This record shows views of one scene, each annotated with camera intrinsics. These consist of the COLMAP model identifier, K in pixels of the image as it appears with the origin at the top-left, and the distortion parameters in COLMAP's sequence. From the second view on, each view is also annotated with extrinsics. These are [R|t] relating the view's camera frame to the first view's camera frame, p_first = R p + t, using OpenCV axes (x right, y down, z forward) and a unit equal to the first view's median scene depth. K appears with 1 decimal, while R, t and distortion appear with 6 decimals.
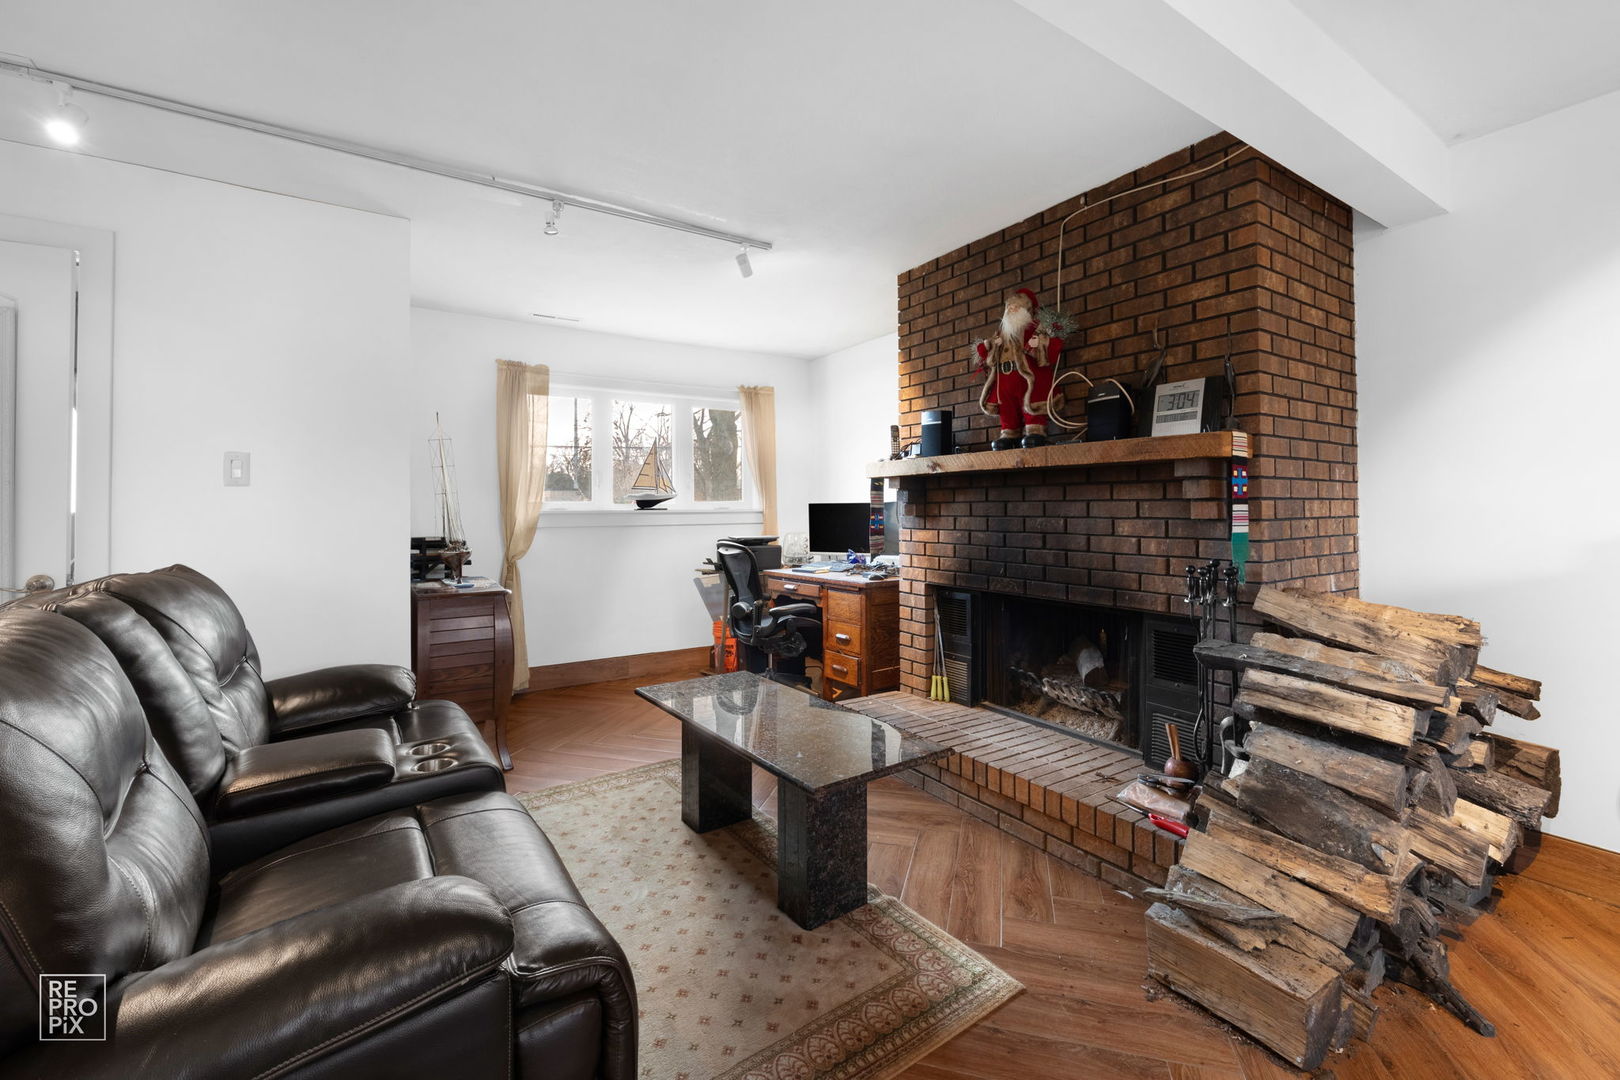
lens RADIAL K [[690.5, 0, 785.5], [0, 690.5, 504.0], [0, 0, 1]] dist [0.000117, 0.000364]
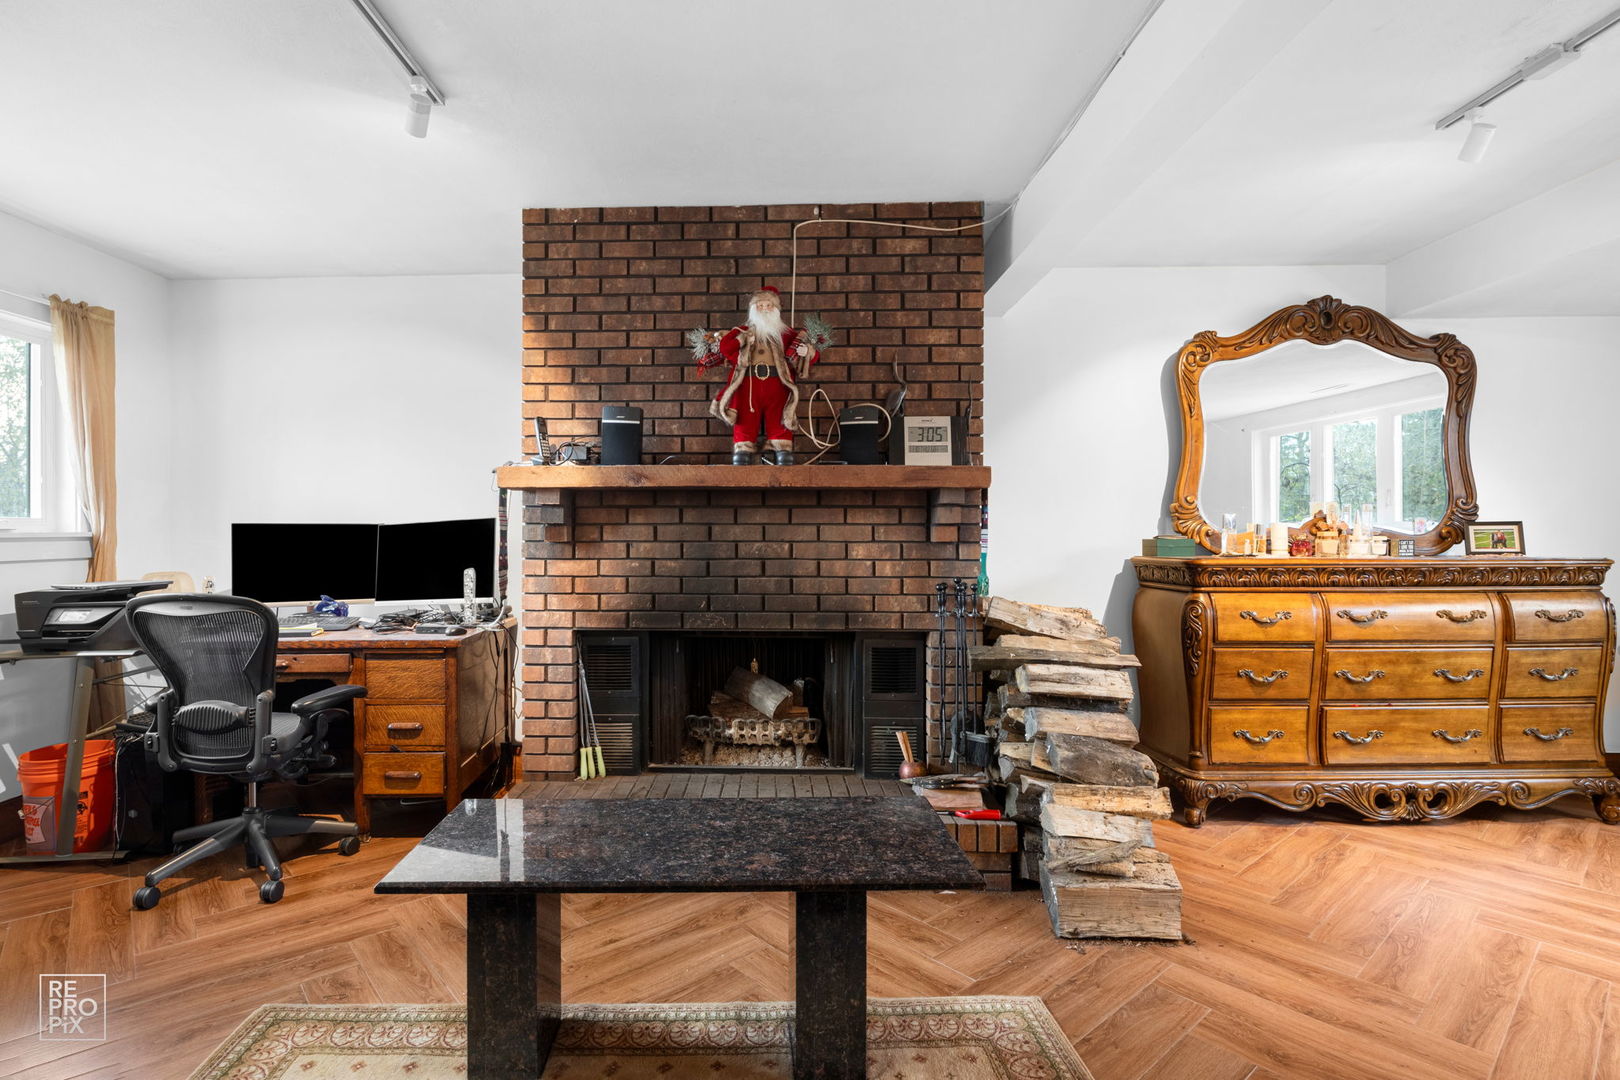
lens RADIAL K [[770.3, 0, 881.0], [0, 770.3, 544.9], [0, 0, 1]] dist [-0.009698, 0.000420]
pose [[0.548949, -0.008791, 0.835810, -0.419521], [-0.007443, 0.999854, 0.015405, 0.006943], [-0.835823, -0.014677, 0.548803, 0.333202]]
